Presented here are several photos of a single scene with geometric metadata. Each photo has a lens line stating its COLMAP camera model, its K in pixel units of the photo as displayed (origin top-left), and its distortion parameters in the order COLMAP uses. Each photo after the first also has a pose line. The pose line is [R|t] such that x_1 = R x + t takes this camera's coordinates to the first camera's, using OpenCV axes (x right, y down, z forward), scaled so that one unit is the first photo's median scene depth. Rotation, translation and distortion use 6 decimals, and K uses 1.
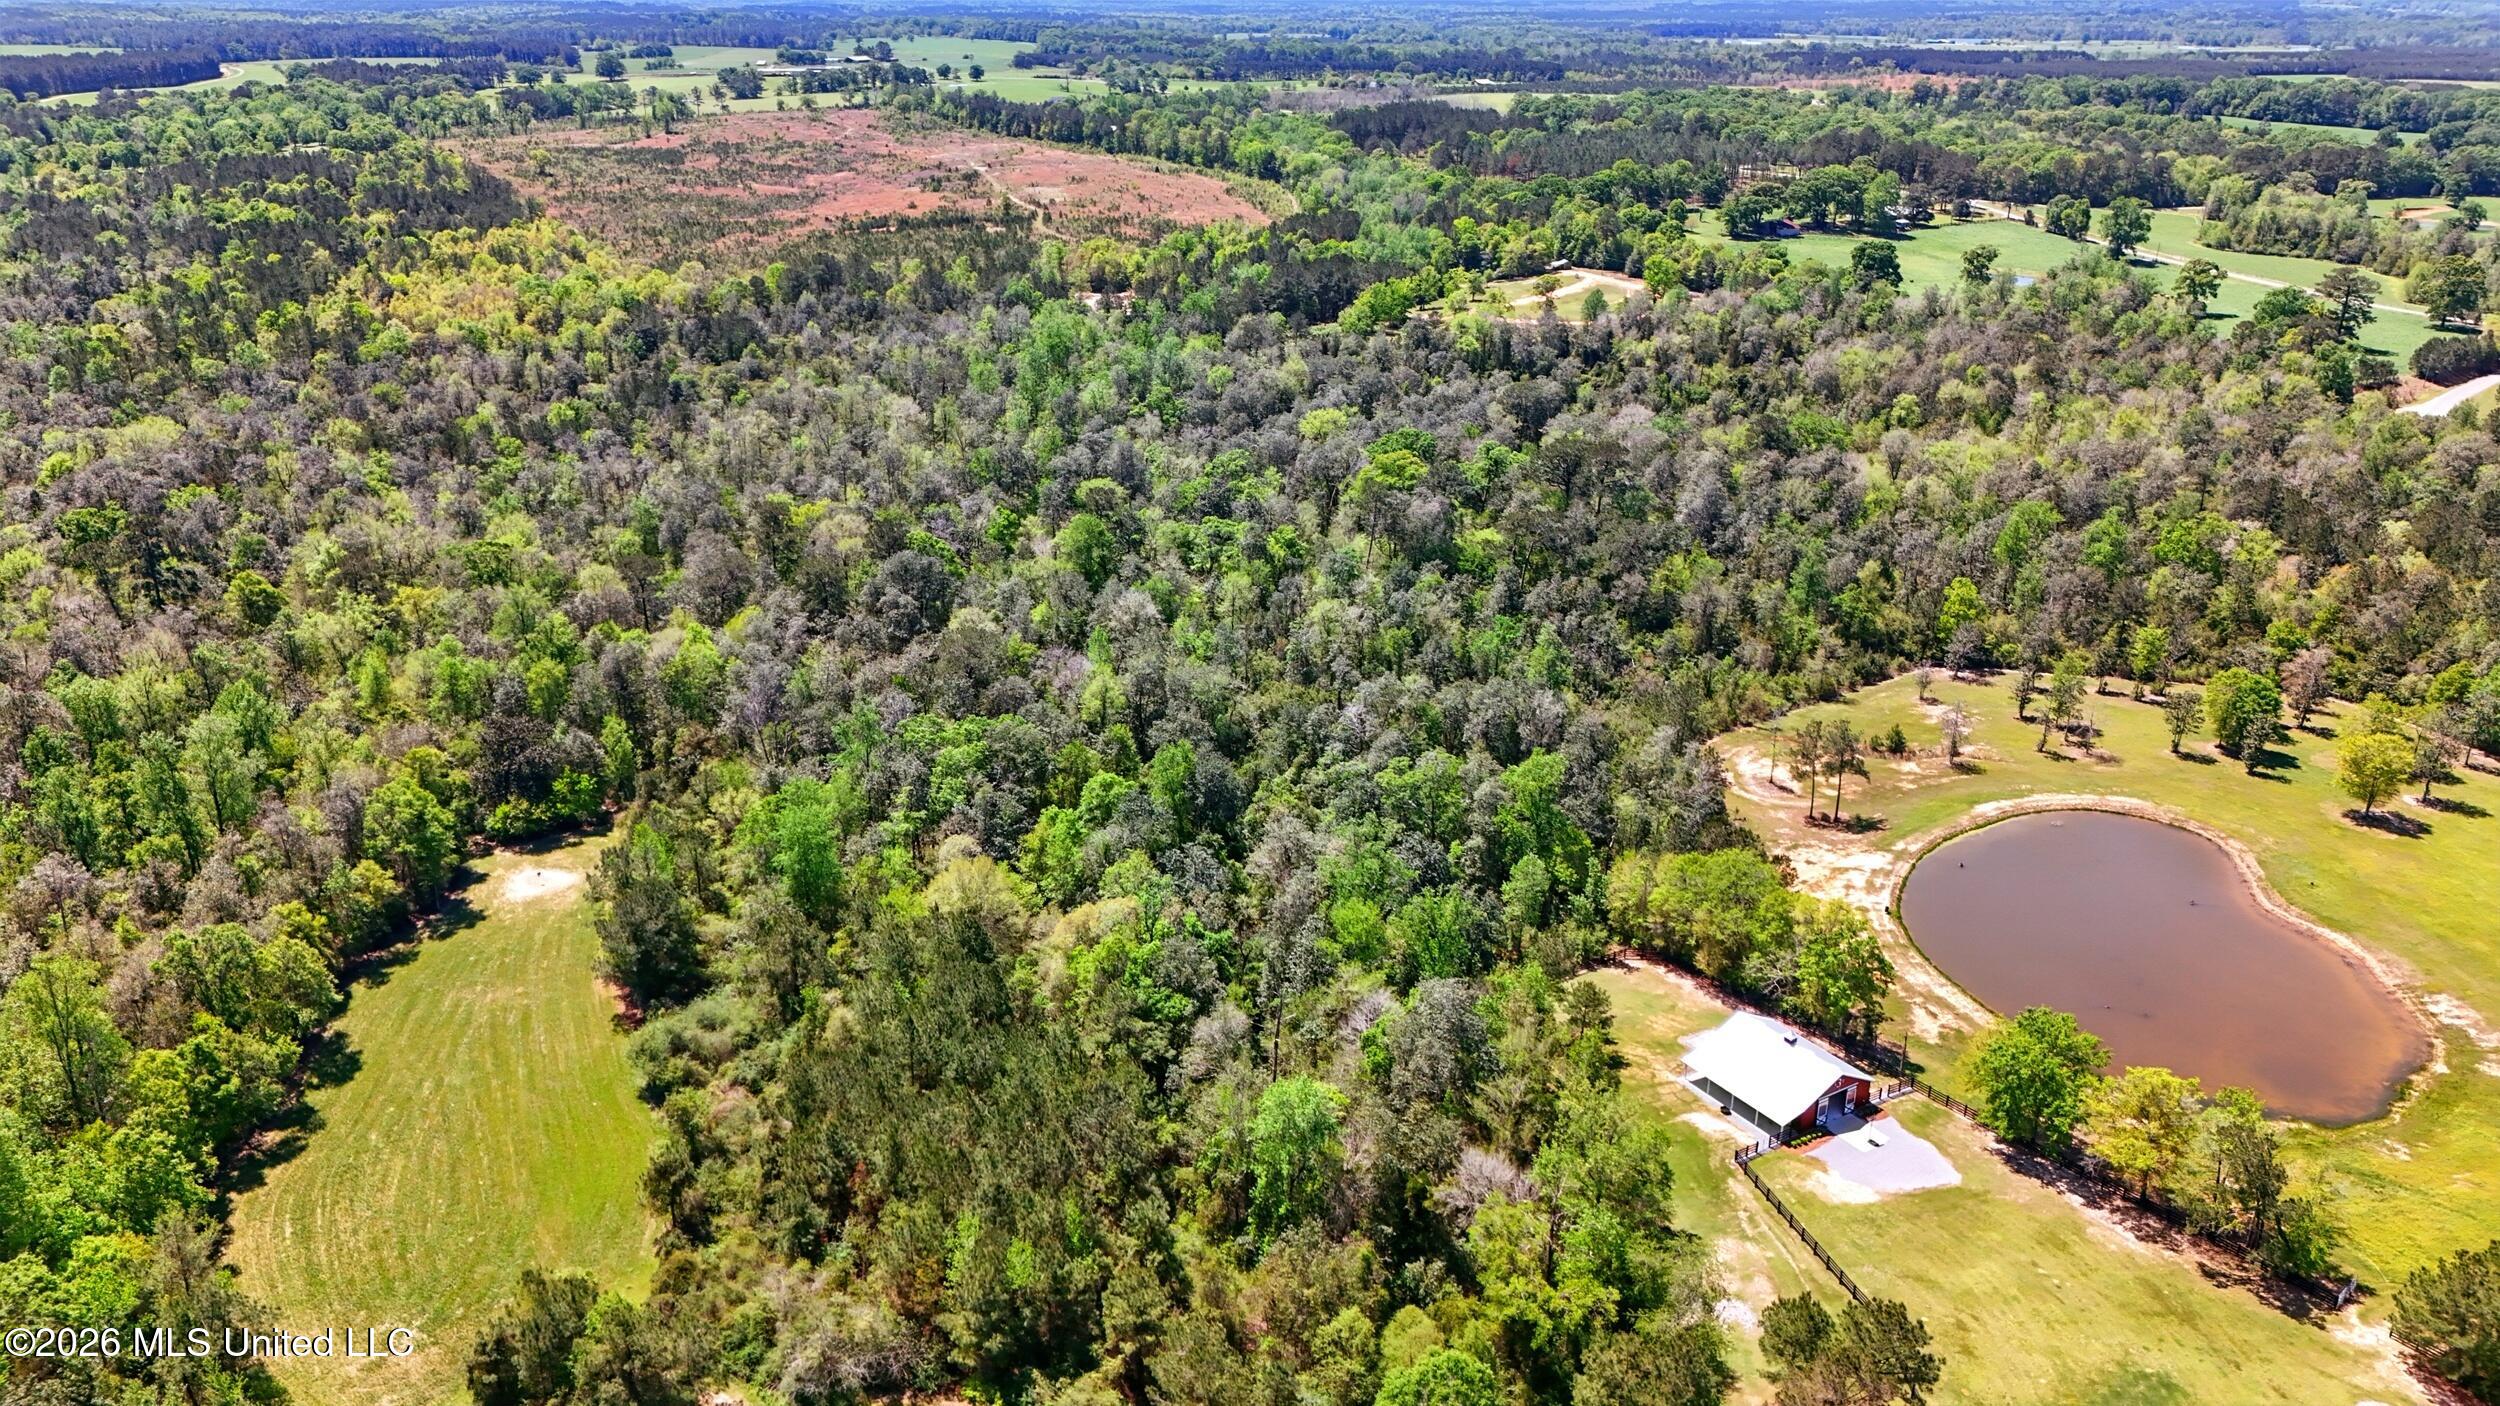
lens RADIAL K [[1817.3, 0, 1232.6], [0, 1817.3, 670.0], [0, 0, 1]] dist [0.075458, -0.068000]
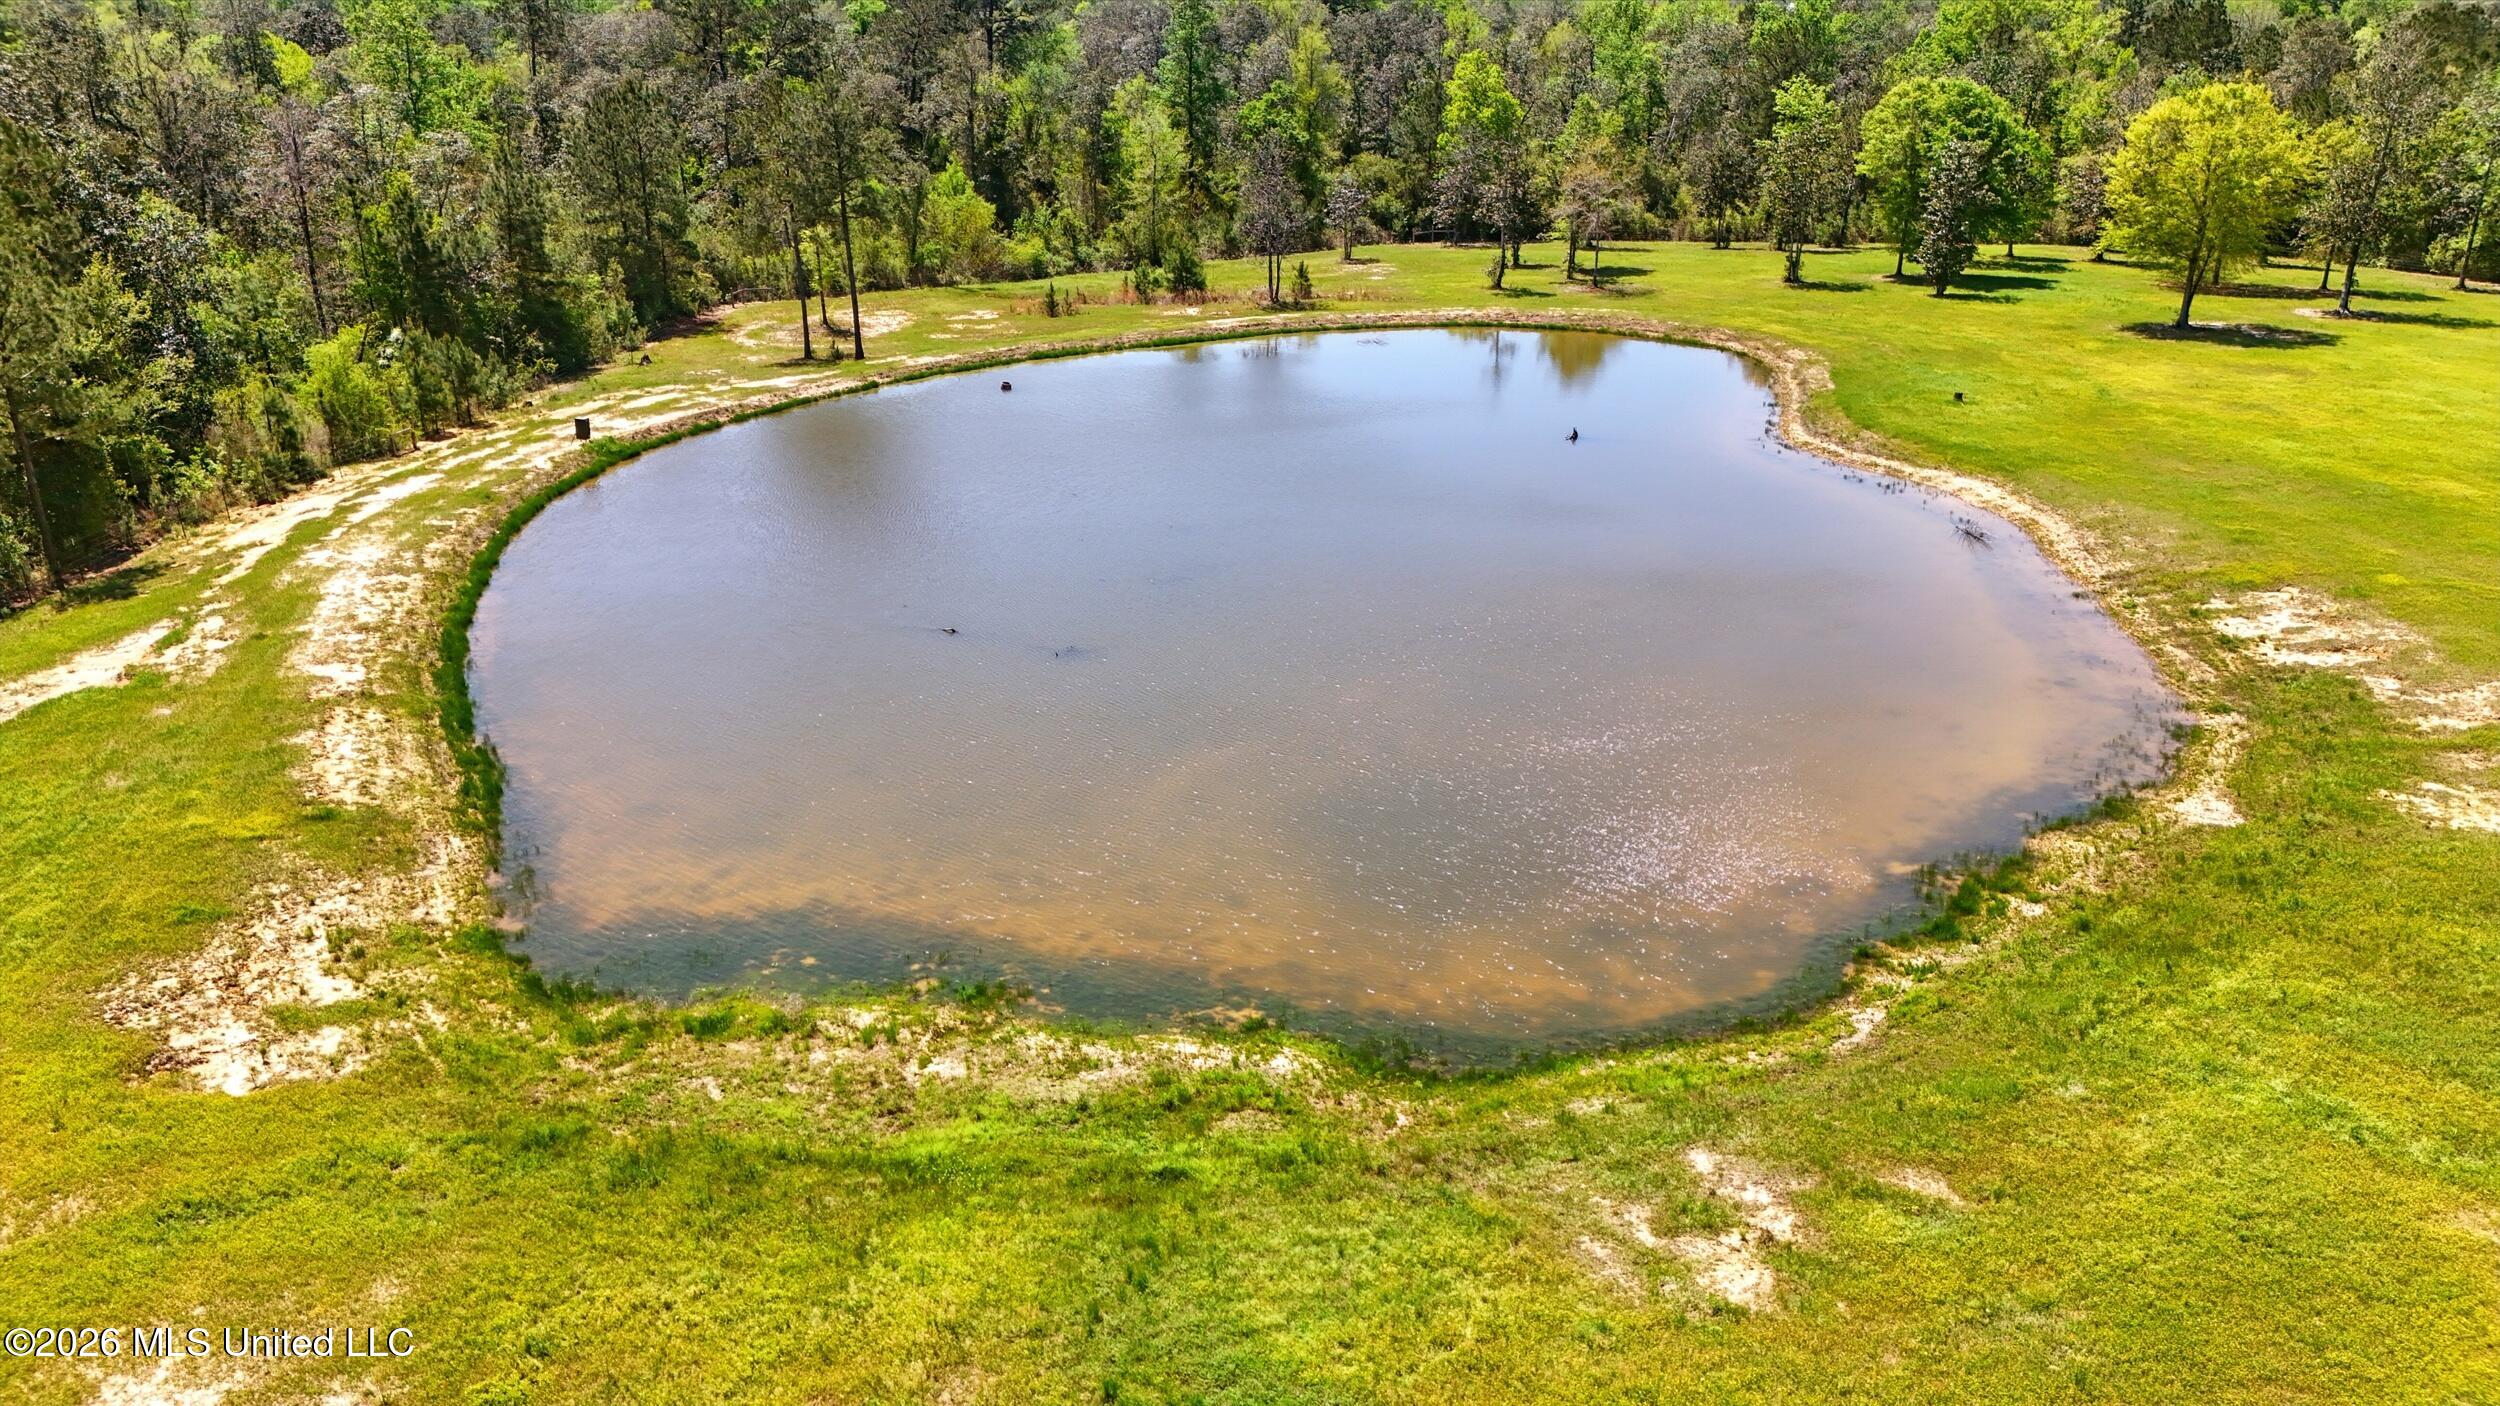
lens RADIAL K [[1817.3, 0, 1256.6], [0, 1817.3, 701.2], [0, 0, 1]] dist [0.075458, -0.068000]
pose [[0.999926, 0.008670, -0.008512, 0.385555], [-0.008653, 0.999960, 0.002105, 0.142612], [0.008530, -0.002031, 0.999962, 0.559213]]
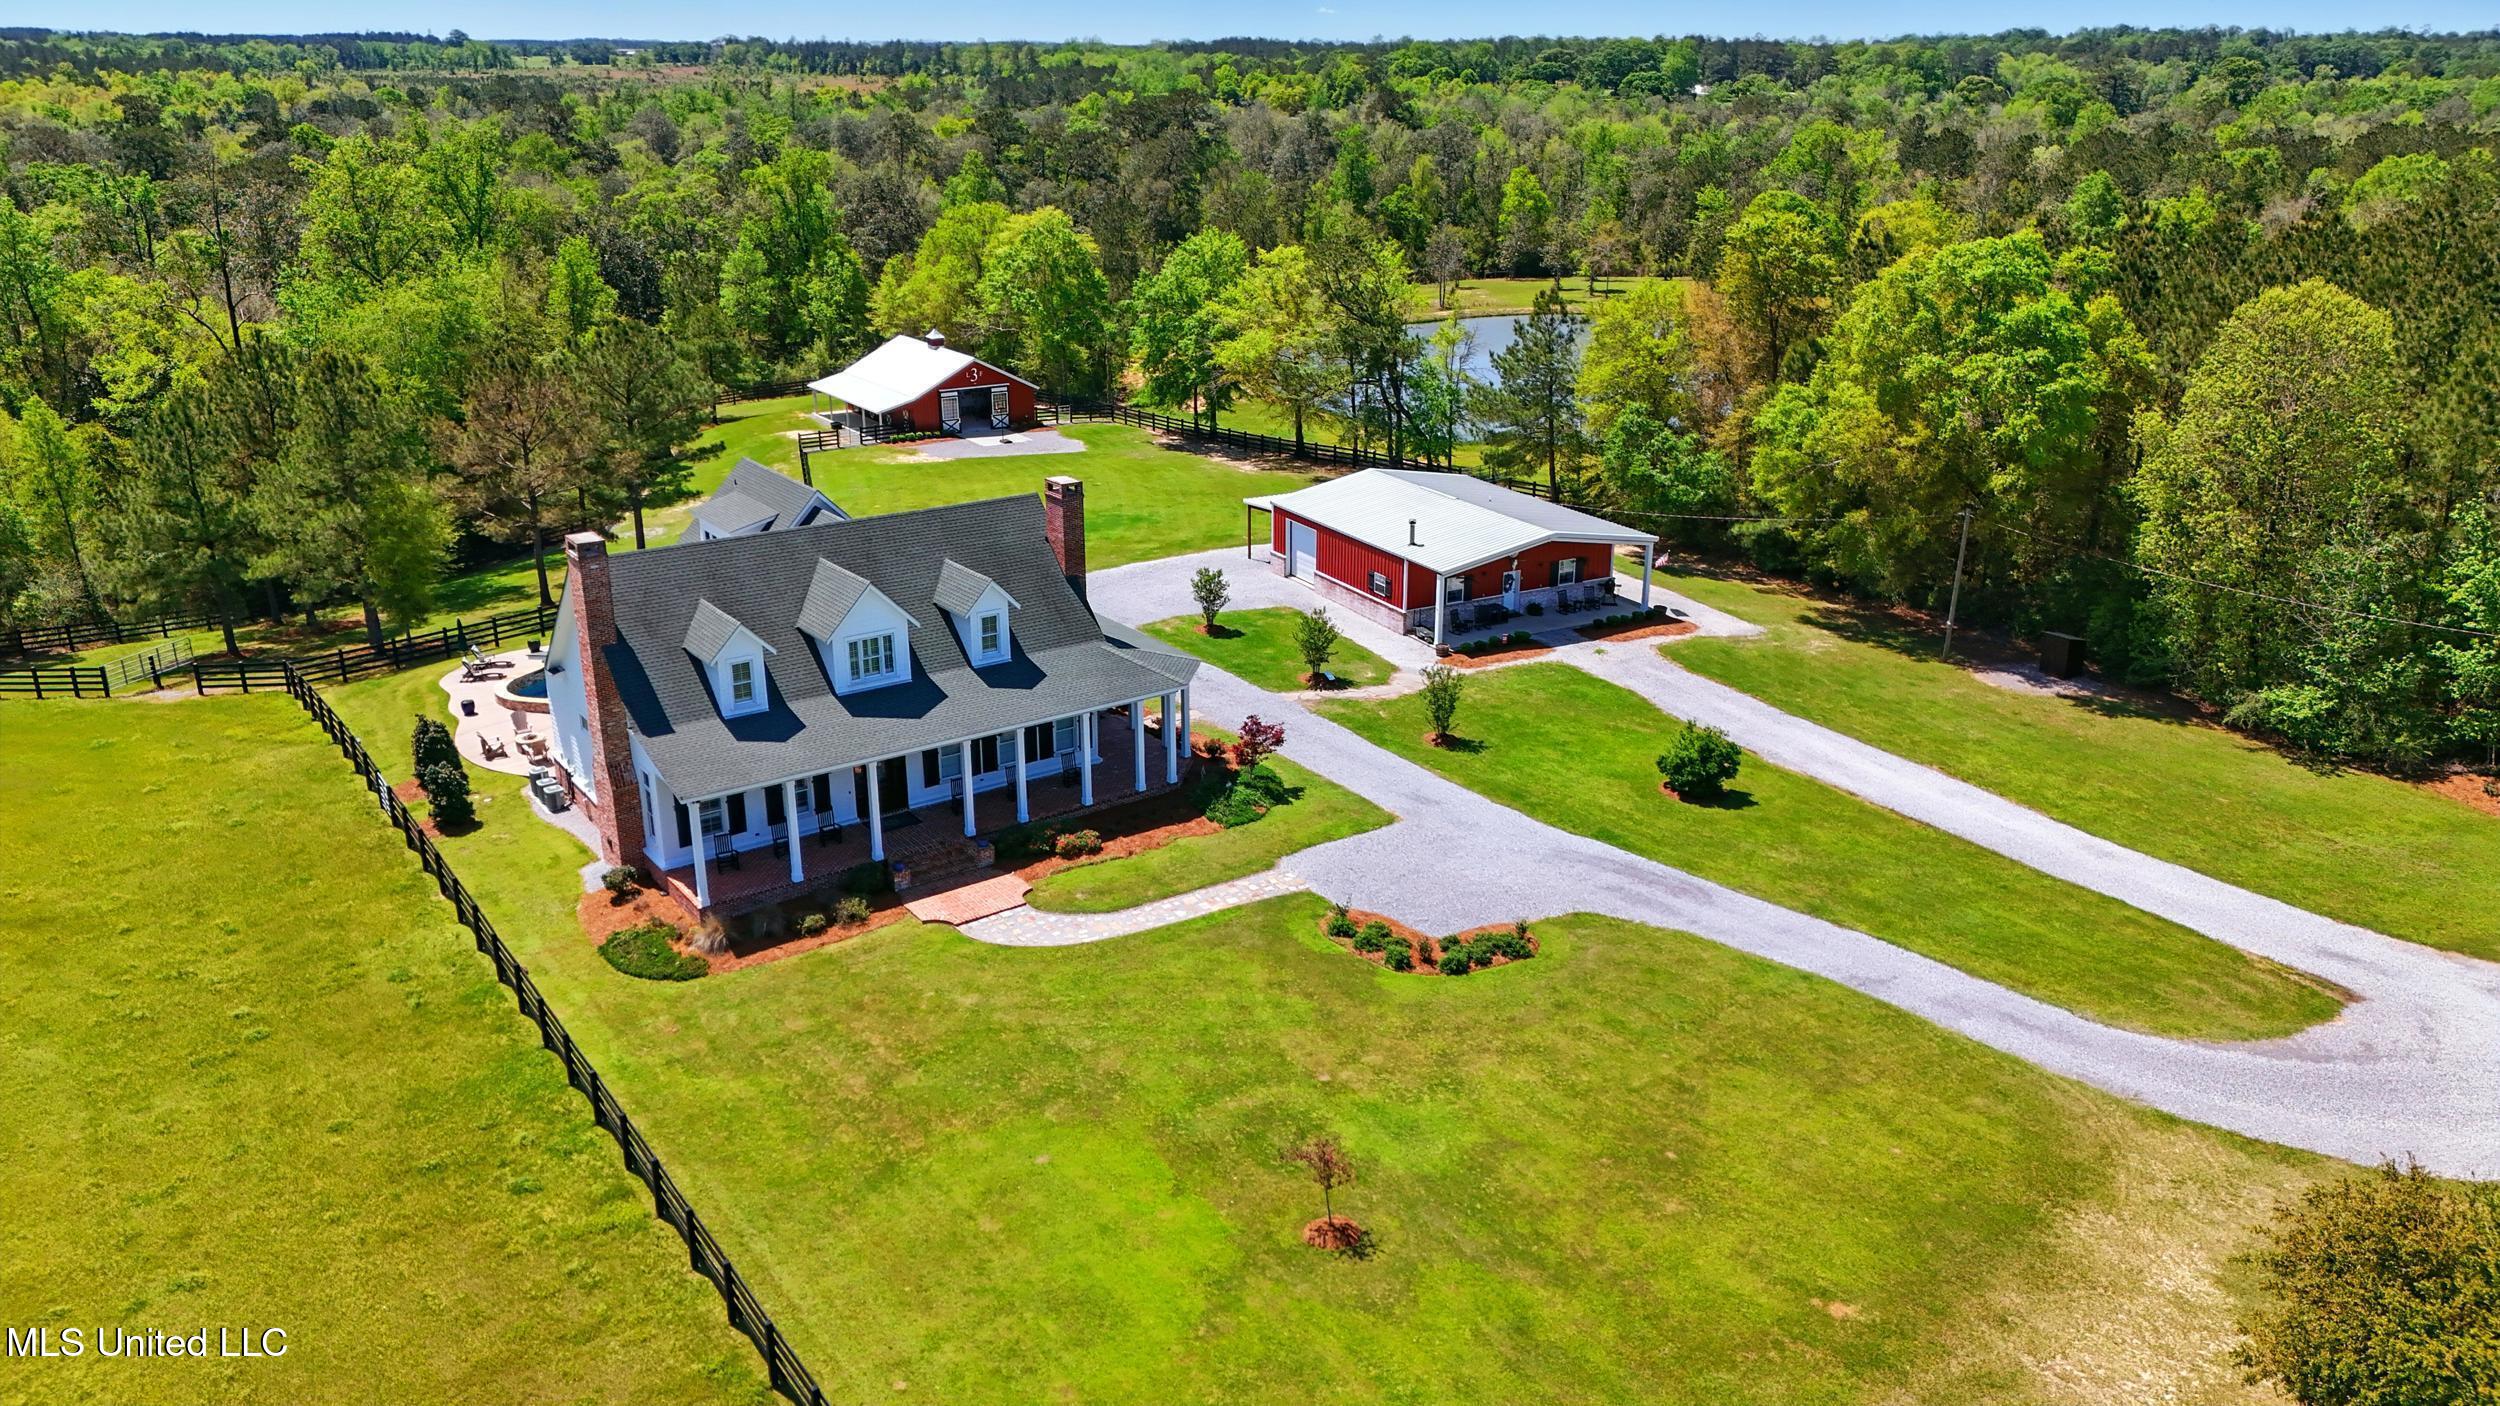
lens RADIAL K [[1817.3, 0, 1235.3], [0, 1817.3, 707.5], [0, 0, 1]] dist [0.075458, -0.068000]
pose [[0.999759, -0.005234, 0.021334, 0.274036], [0.005640, 0.999803, -0.019007, 0.244494], [-0.021230, 0.019122, 0.999592, 0.171610]]
